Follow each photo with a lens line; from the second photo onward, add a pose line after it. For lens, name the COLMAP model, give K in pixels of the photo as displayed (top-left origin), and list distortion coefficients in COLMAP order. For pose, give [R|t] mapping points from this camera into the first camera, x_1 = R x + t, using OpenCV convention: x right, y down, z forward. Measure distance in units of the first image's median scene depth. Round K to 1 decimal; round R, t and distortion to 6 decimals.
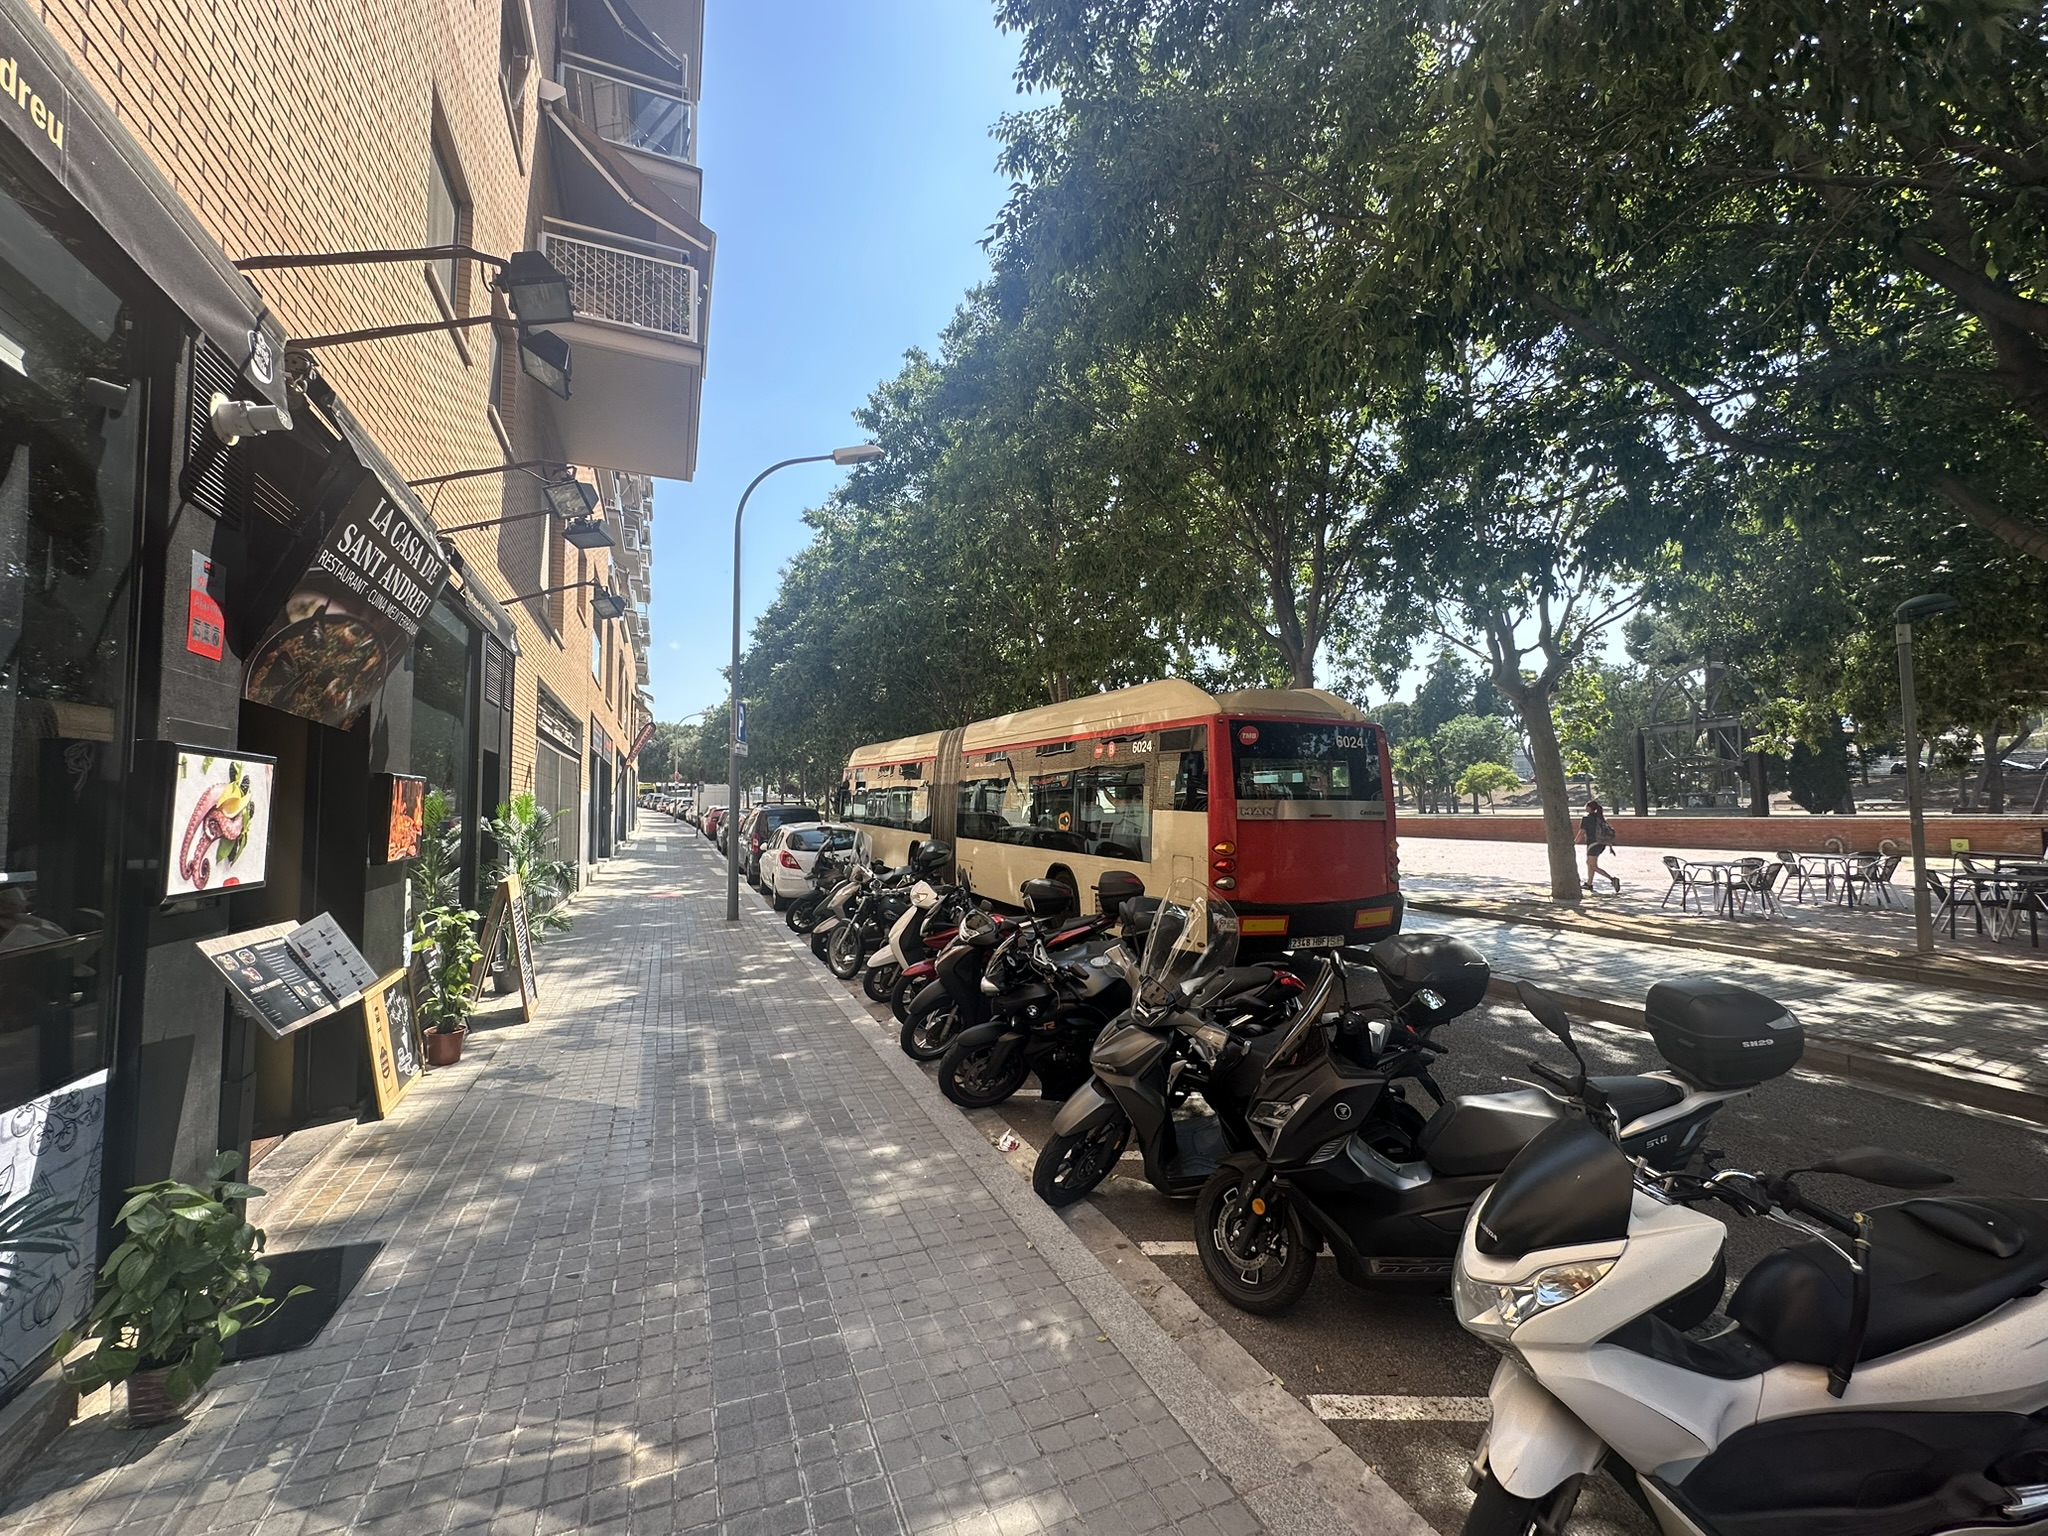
lens RADIAL K [[817.3, 0, 1024.5], [0, 817.3, 766.3], [0, 0, 1]] dist [-0.003080, 0.000766]
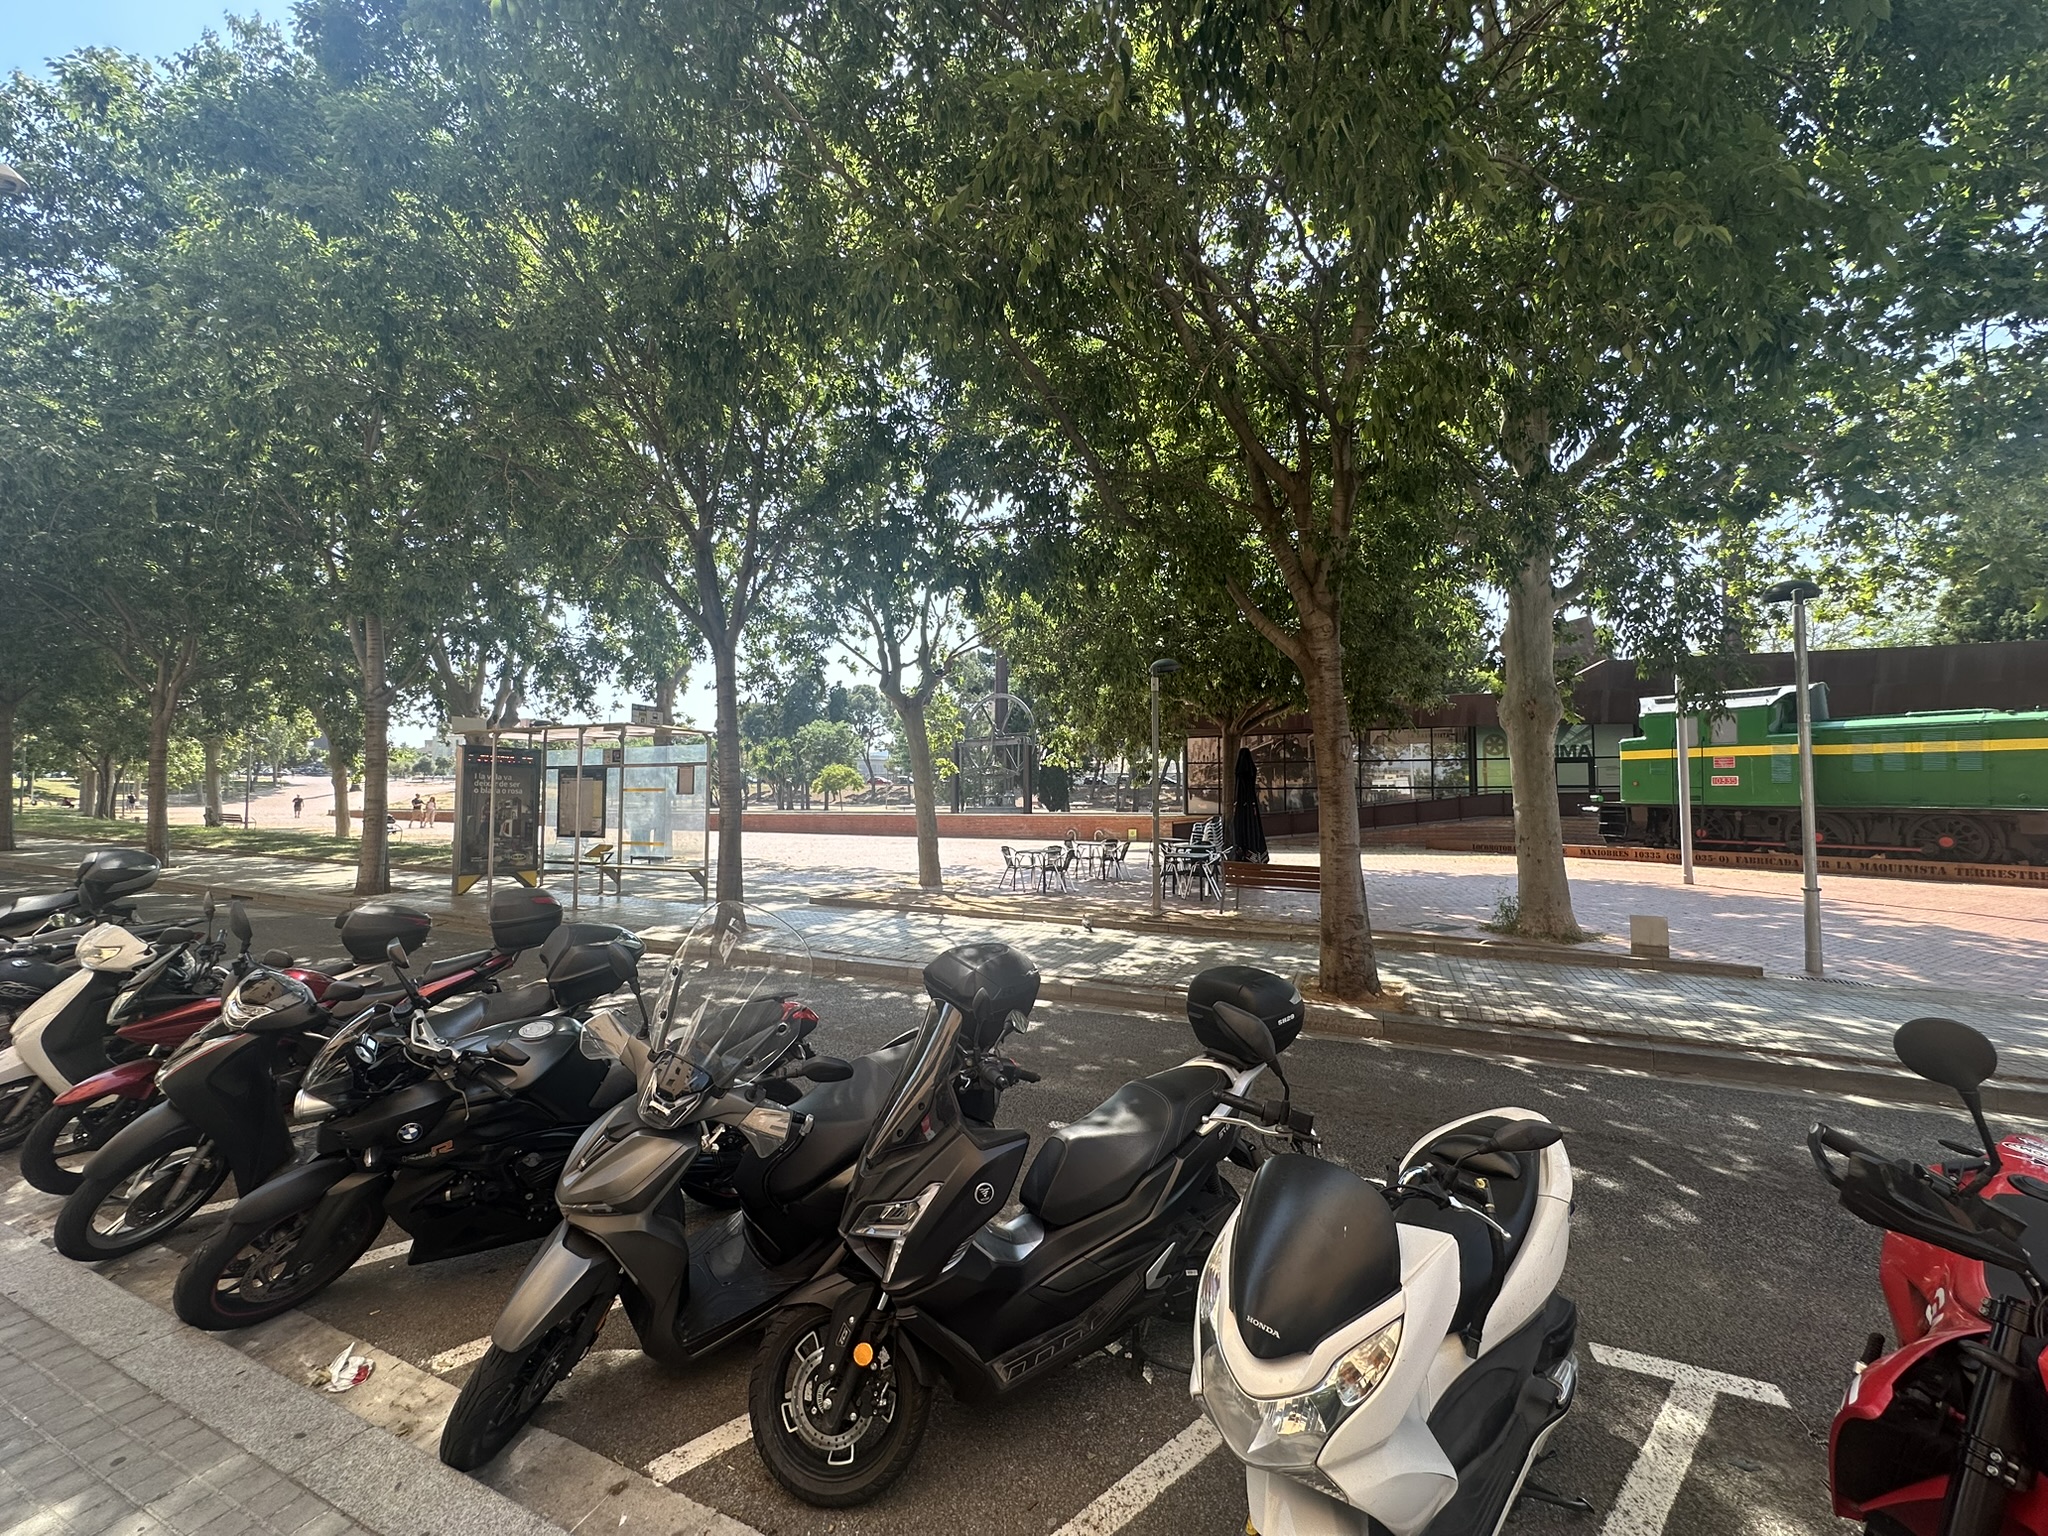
lens RADIAL K [[817.3, 0, 1024.5], [0, 817.3, 766.3], [0, 0, 1]] dist [-0.003080, 0.000766]
pose [[0.733381, 0.042091, 0.678514, -0.061541], [-0.045723, 0.998875, -0.012545, 0.010695], [-0.678279, -0.021824, 0.734480, 0.194536]]
